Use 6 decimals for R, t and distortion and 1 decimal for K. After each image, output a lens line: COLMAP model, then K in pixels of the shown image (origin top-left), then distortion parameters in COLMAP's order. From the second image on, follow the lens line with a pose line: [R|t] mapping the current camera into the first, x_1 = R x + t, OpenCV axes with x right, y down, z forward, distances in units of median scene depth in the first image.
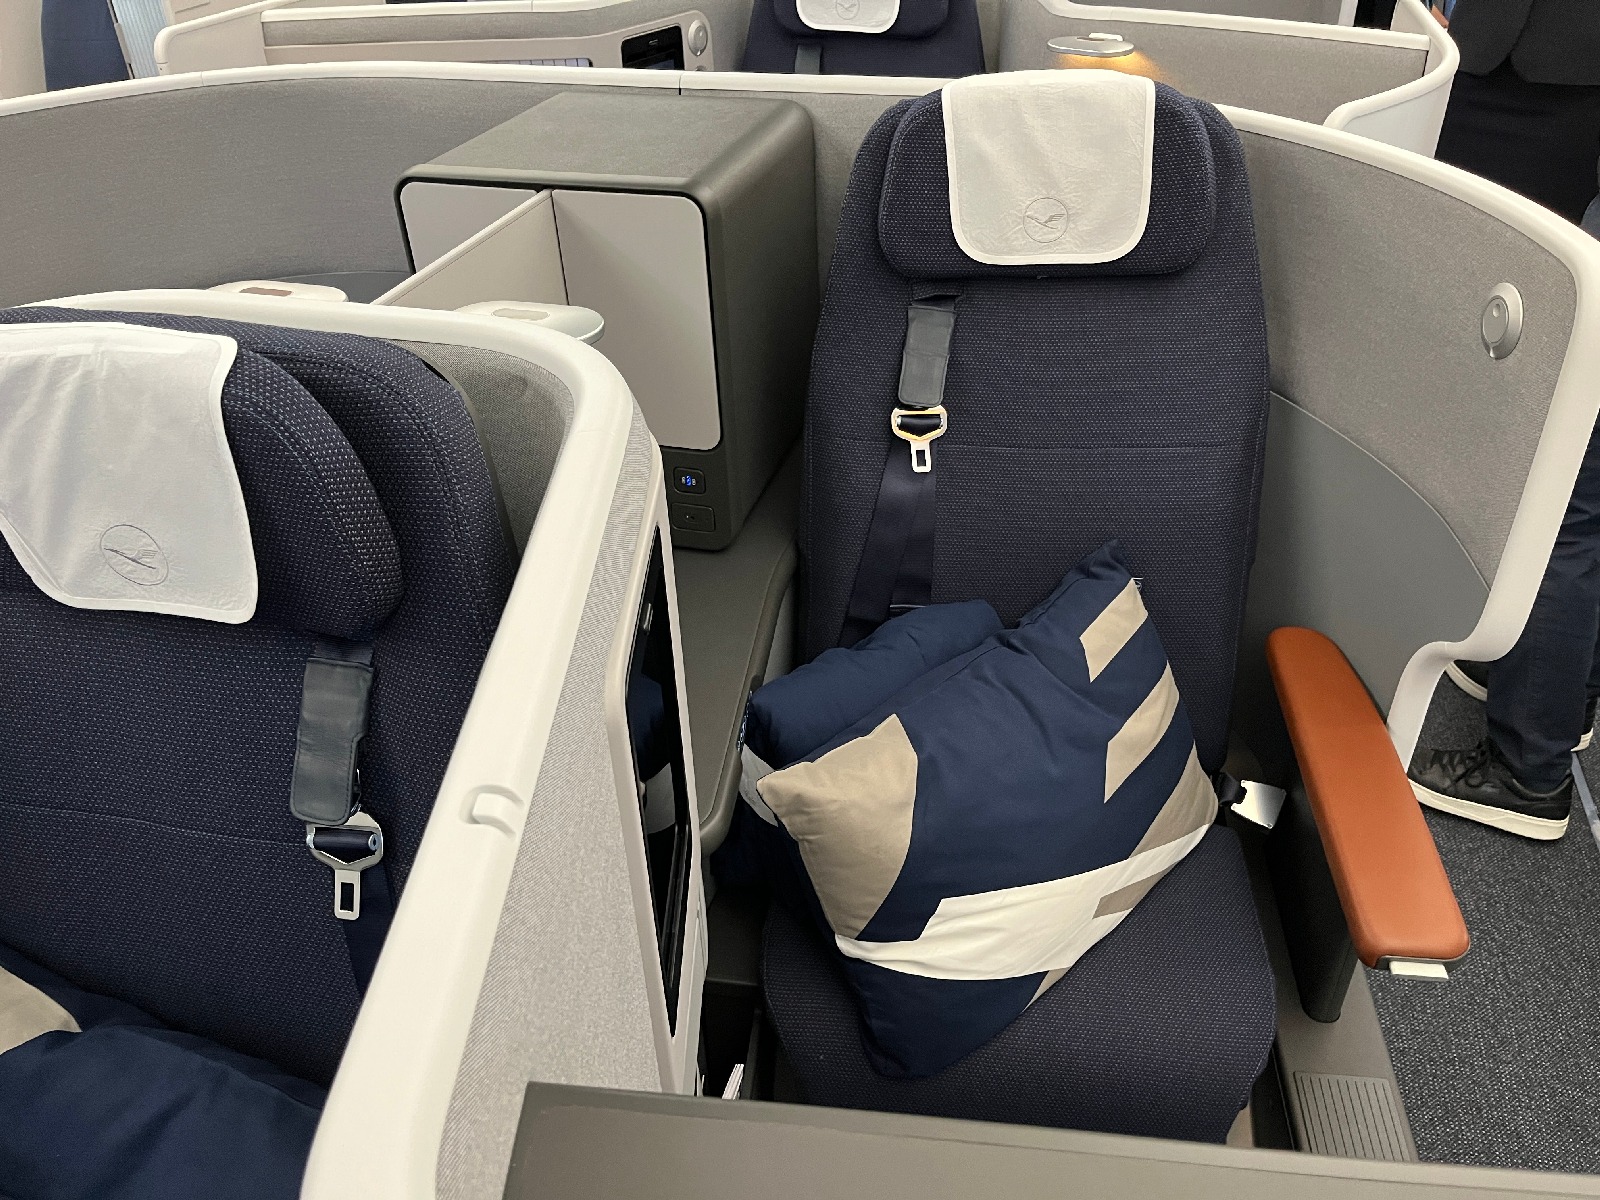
lens RADIAL K [[1208.7, 0, 827.5], [0, 1208.7, 597.9], [0, 0, 1]] dist [0.064663, -0.092740]
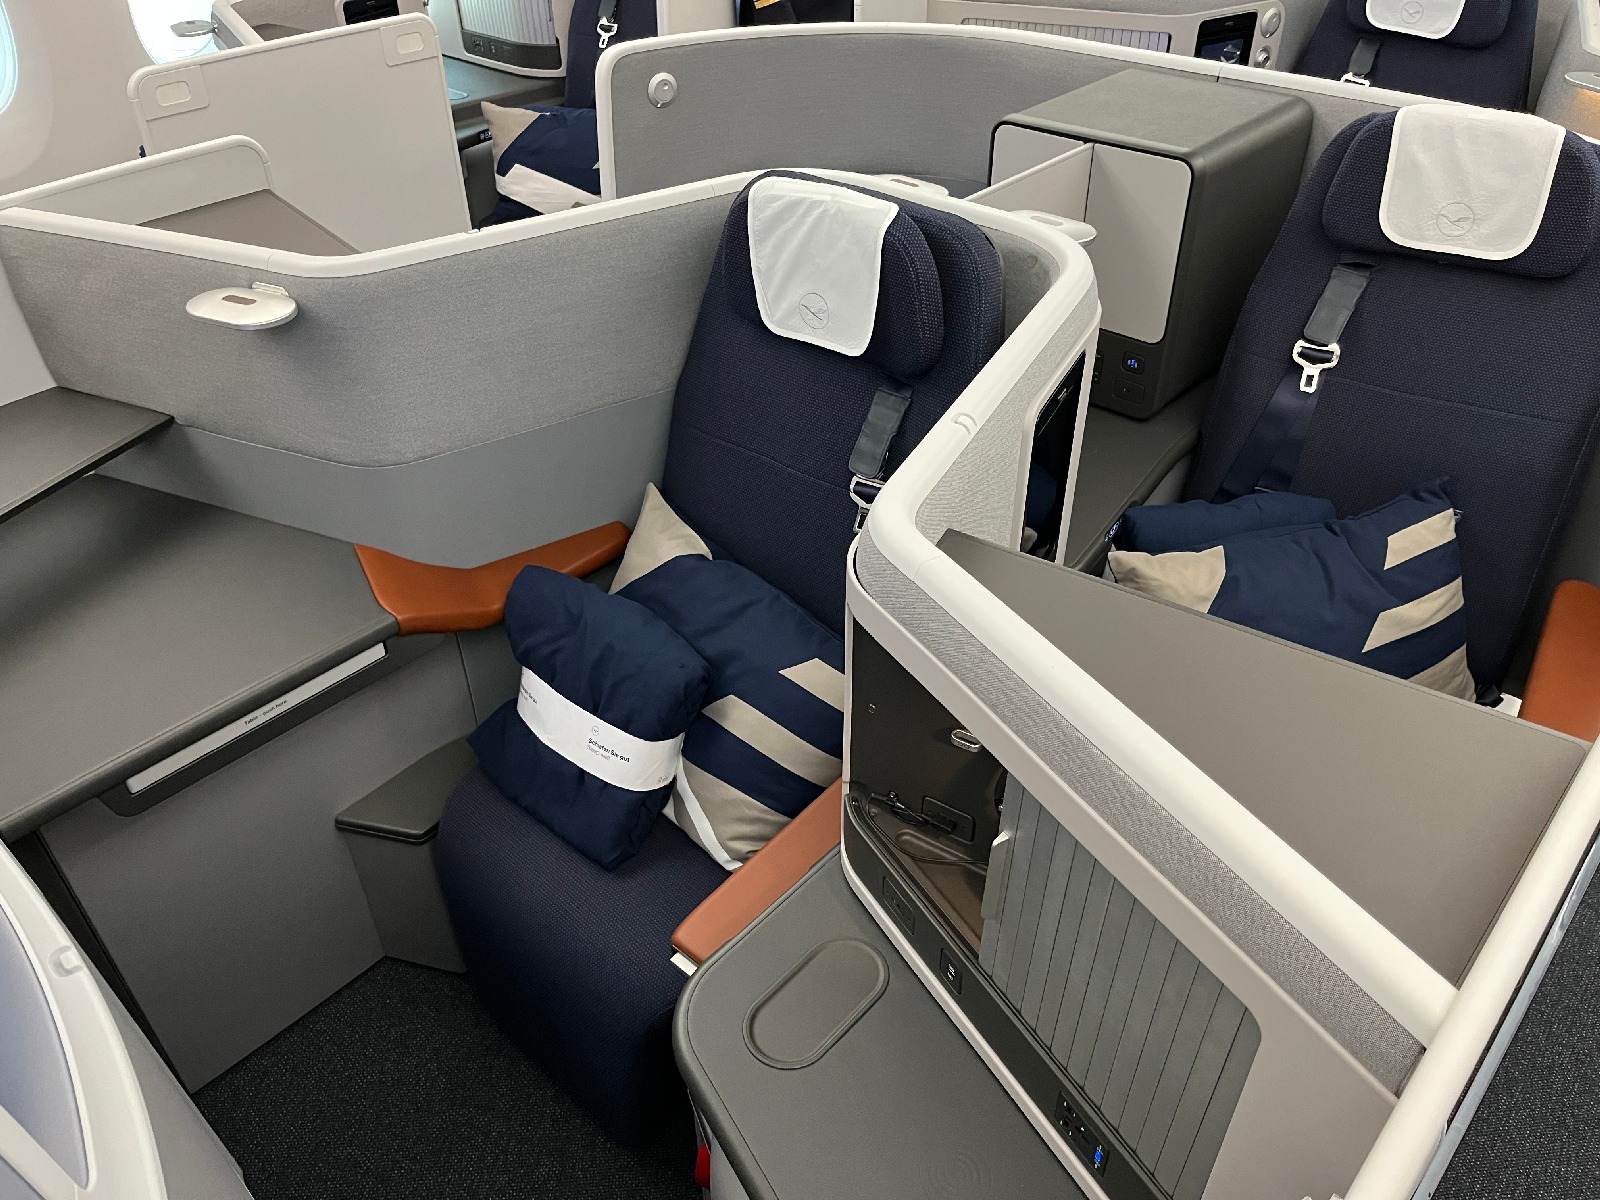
lens RADIAL K [[1233.7, 0, 800.0], [0, 1233.7, 600.0], [0, 0, 1]] dist [0.047132, -0.068719]
pose [[0.887776, 0.281031, -0.364522, 0.157871], [-0.263046, 0.959667, 0.099226, 0.137837], [0.377705, 0.007795, 0.925893, -0.513149]]
